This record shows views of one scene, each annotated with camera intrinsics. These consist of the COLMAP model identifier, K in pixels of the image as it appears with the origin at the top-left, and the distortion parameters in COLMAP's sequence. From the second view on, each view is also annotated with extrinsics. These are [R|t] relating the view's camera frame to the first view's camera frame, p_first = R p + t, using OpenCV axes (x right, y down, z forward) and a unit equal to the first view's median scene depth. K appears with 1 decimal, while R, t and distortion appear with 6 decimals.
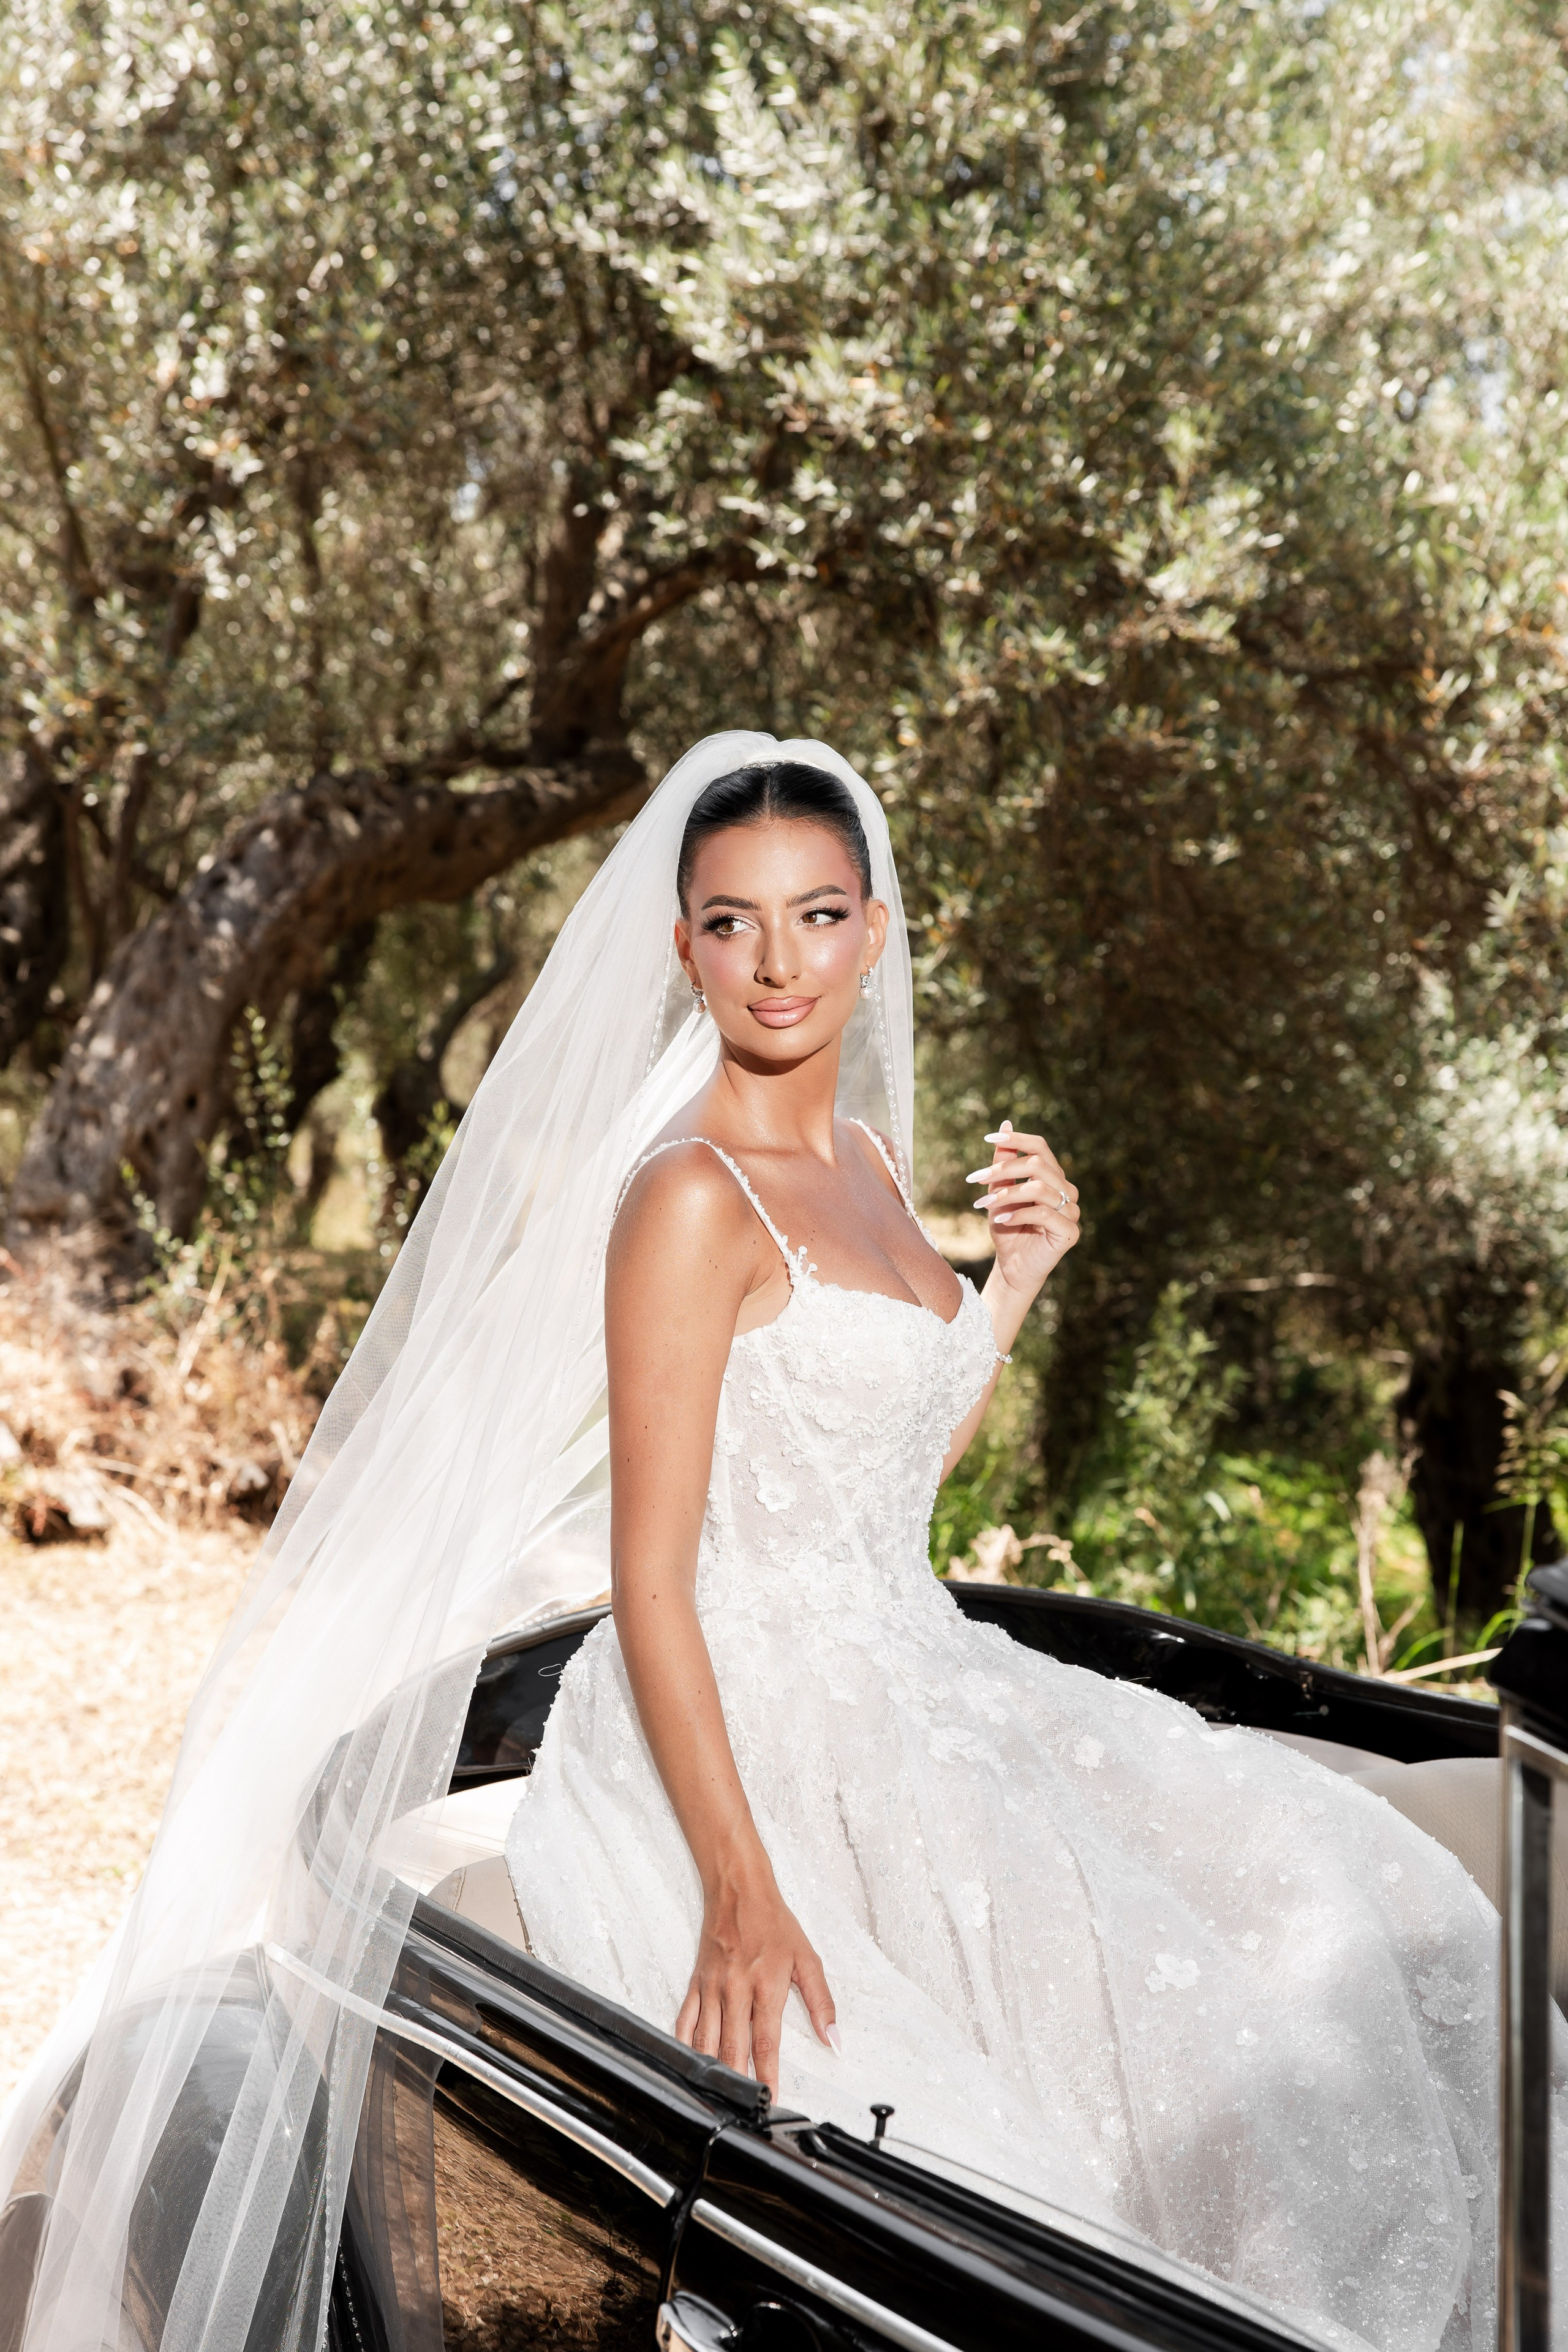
lens RADIAL K [[3516.5, 0, 728.9], [0, 3516.5, 1196.1], [0, 0, 1]] dist [0.066389, 0.000000]
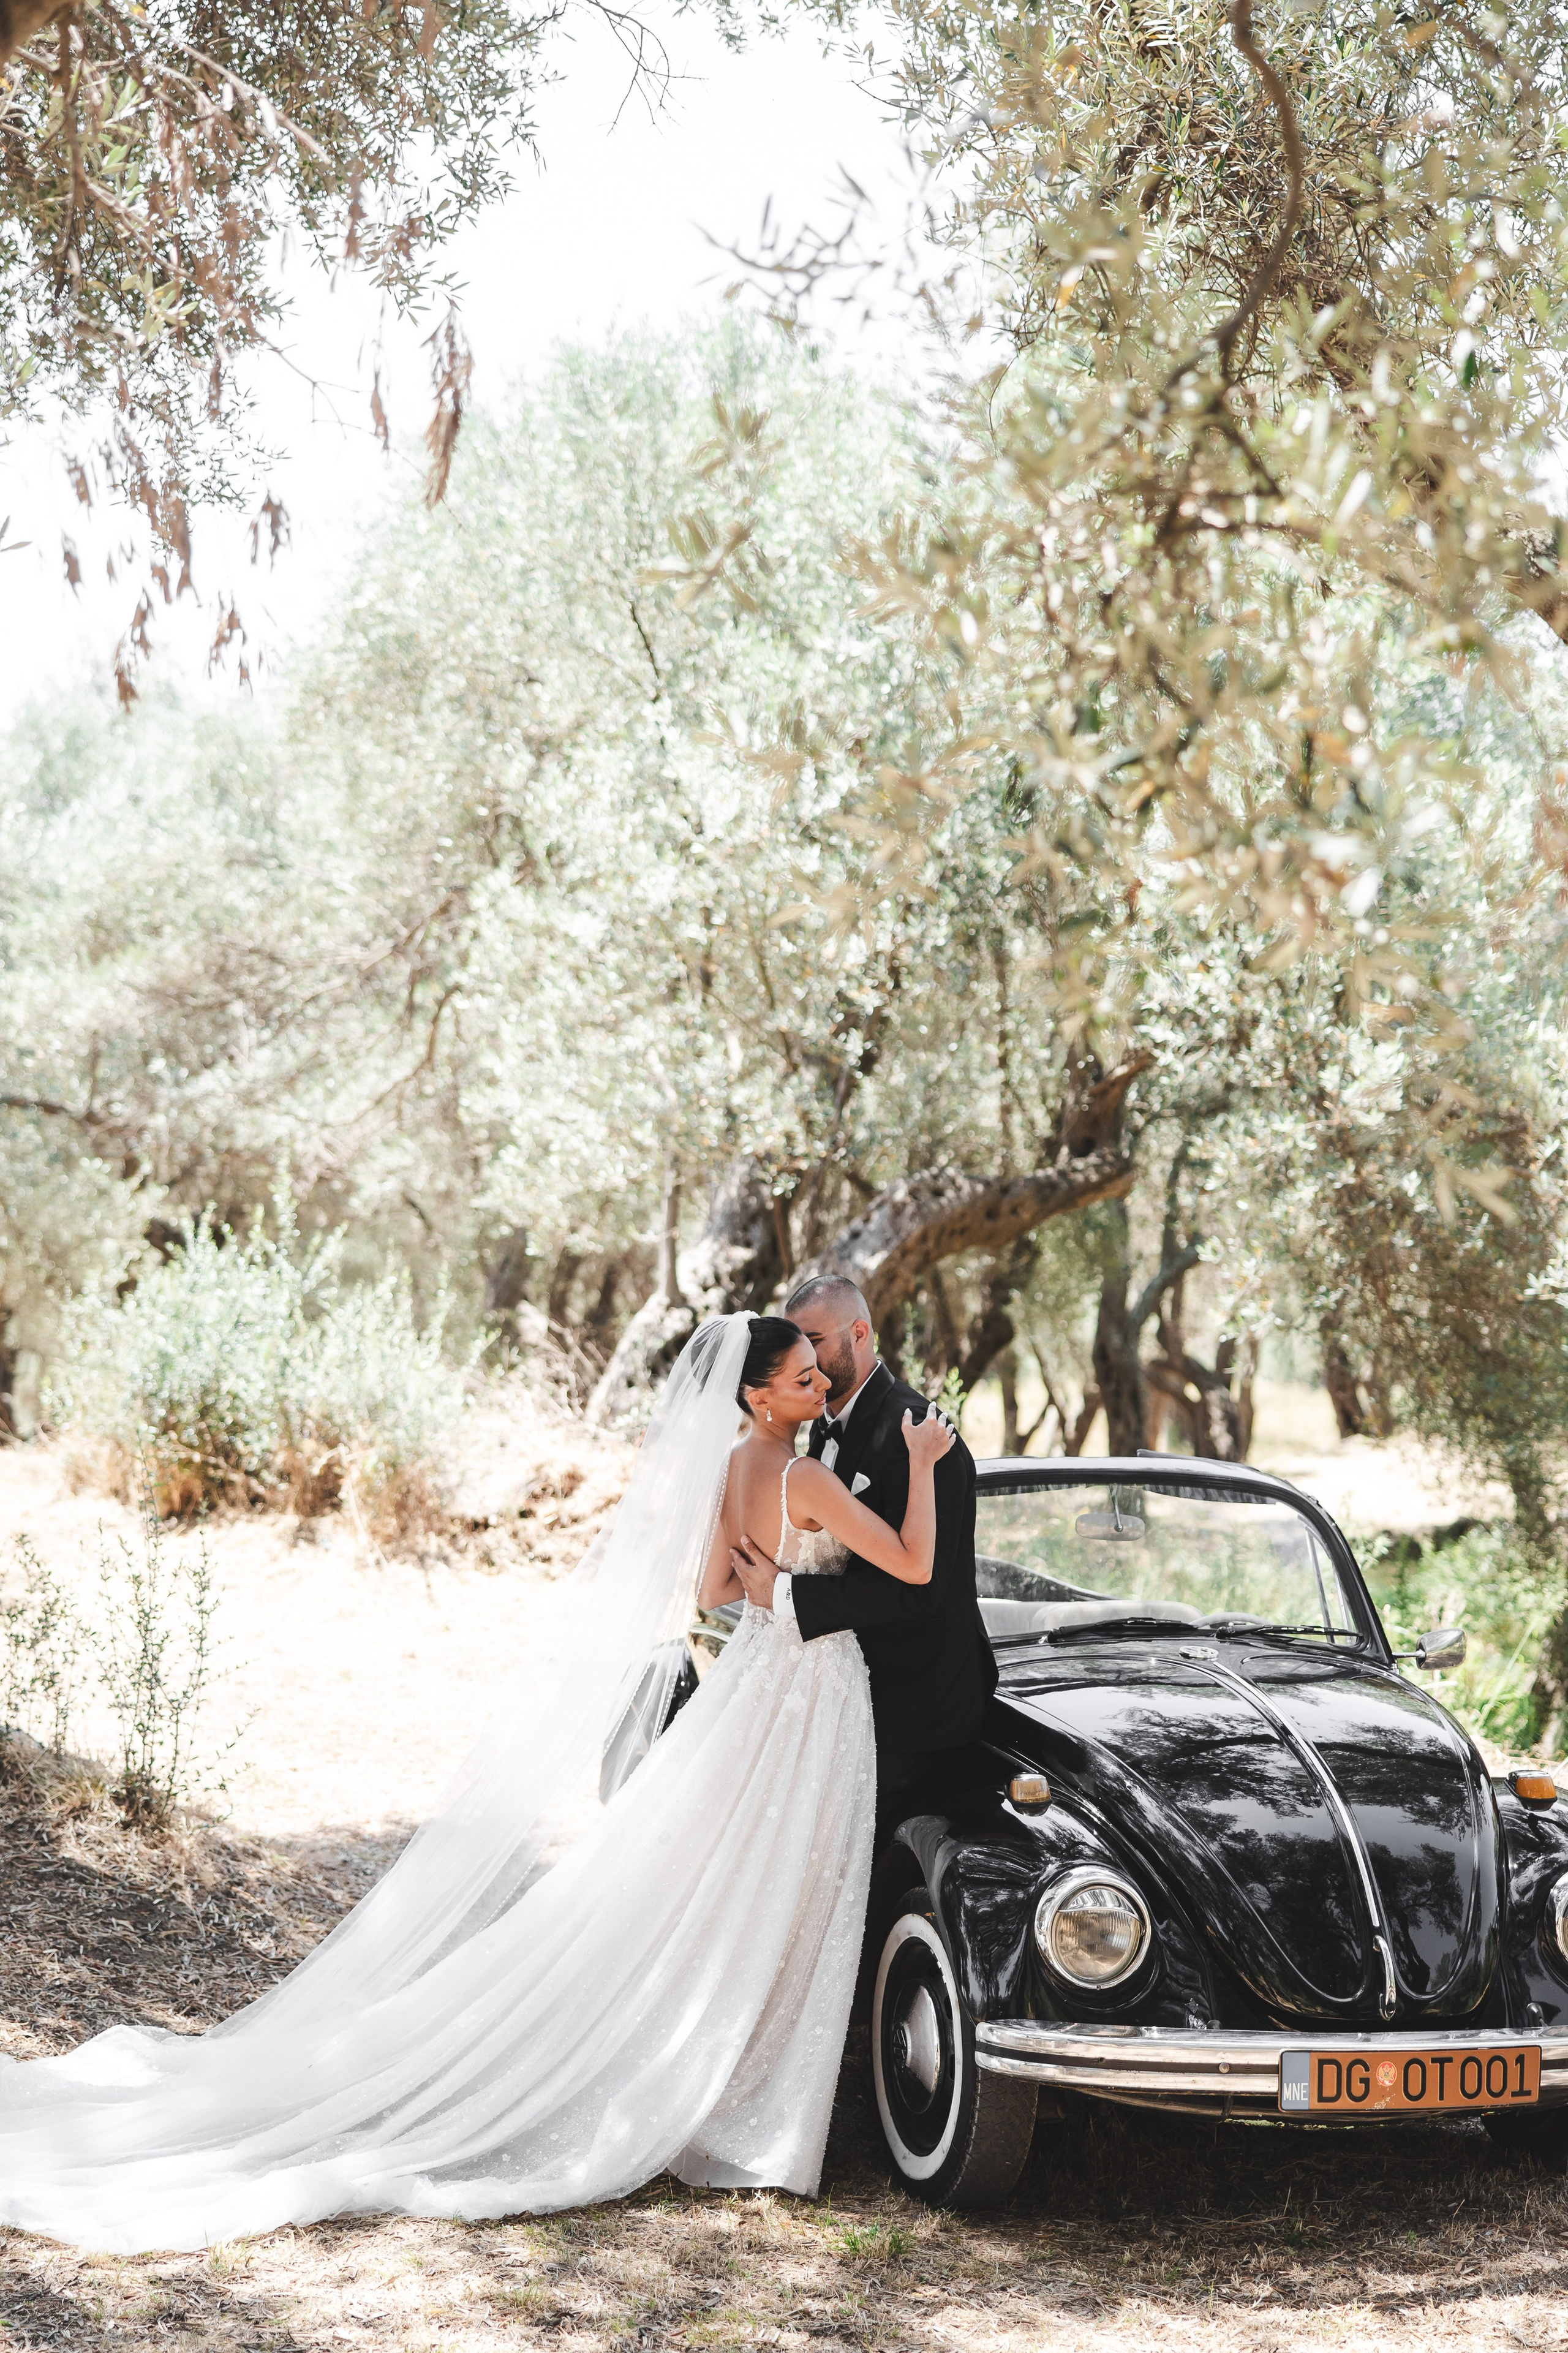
lens RADIAL K [[3209.1, 0, 782.6], [0, 3209.1, 1195.7], [0, 0, 1]] dist [0.032639, 0.000000]
pose [[0.973570, 0.022570, -0.227272, 0.197739], [-0.039512, 0.996745, -0.070271, 0.002980], [0.224947, 0.077393, 0.971293, -0.593923]]
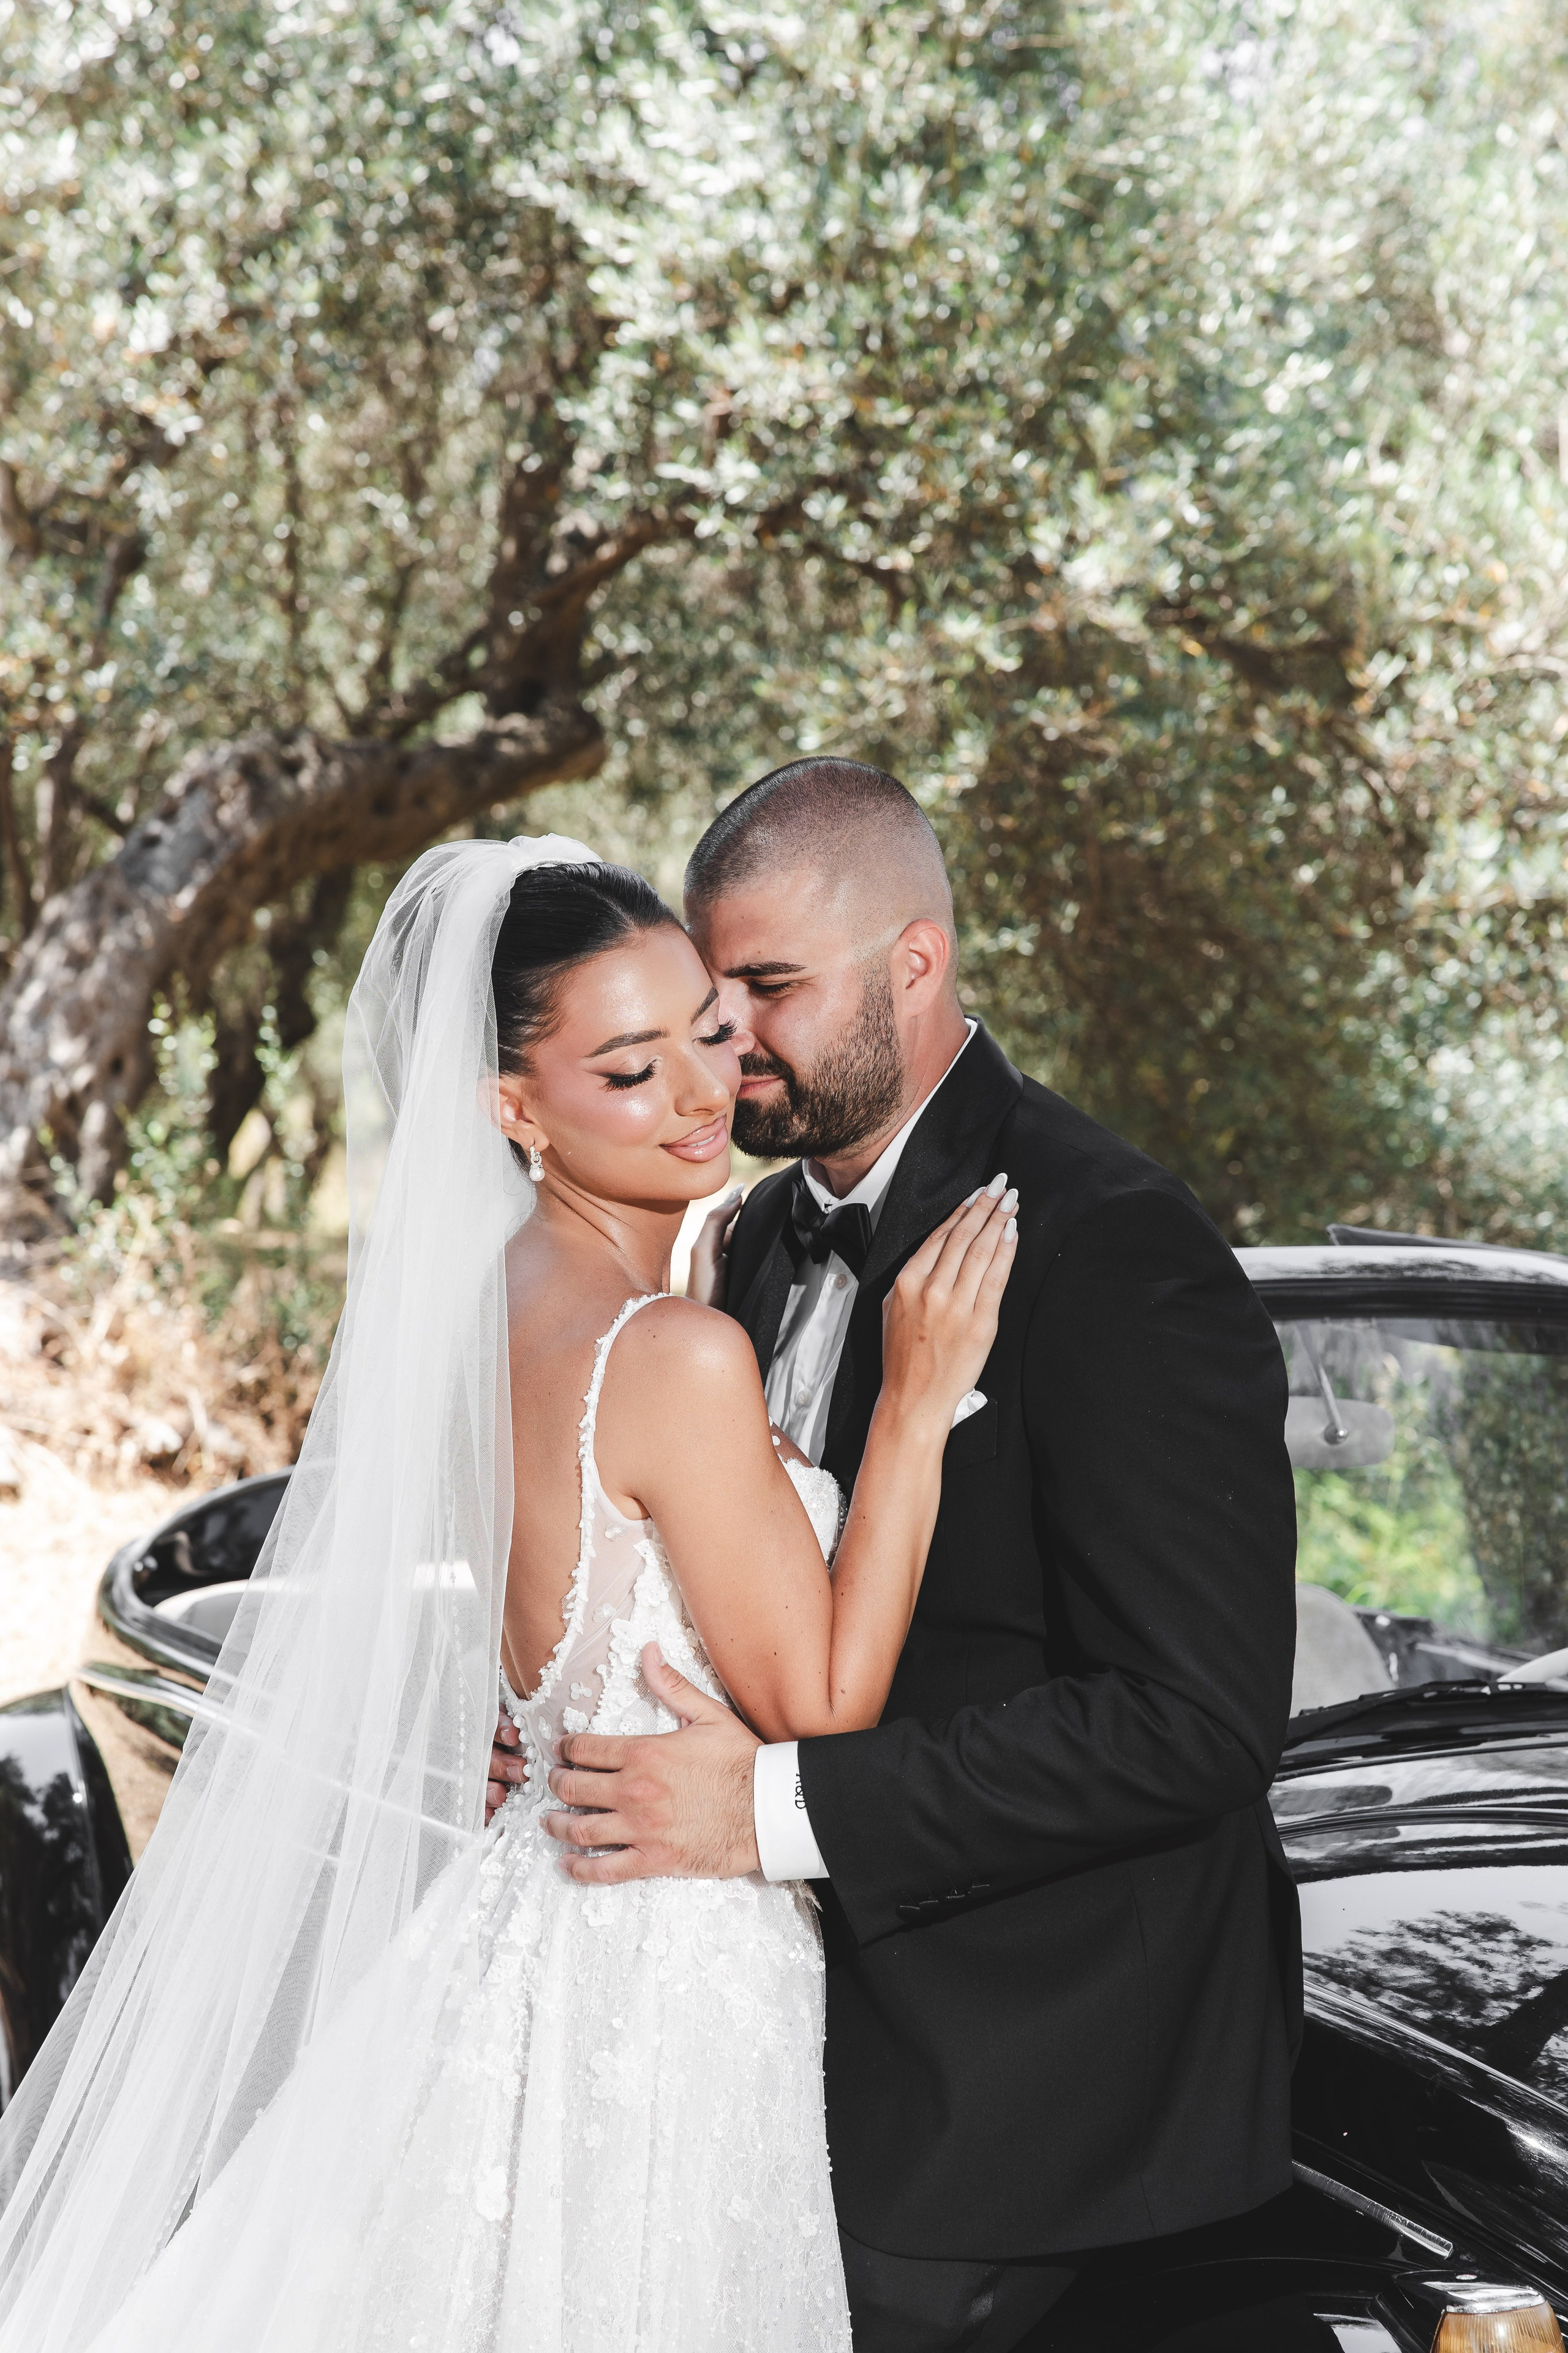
lens RADIAL K [[4285.5, 0, 710.8], [0, 4285.5, 1205.6], [0, 0, 1]] dist [0.171497, 0.000000]
pose [[0.999311, 0.017831, -0.032562, 0.057608], [-0.017566, 0.999810, 0.008411, -0.000656], [0.032705, -0.007834, 0.999434, -0.219459]]
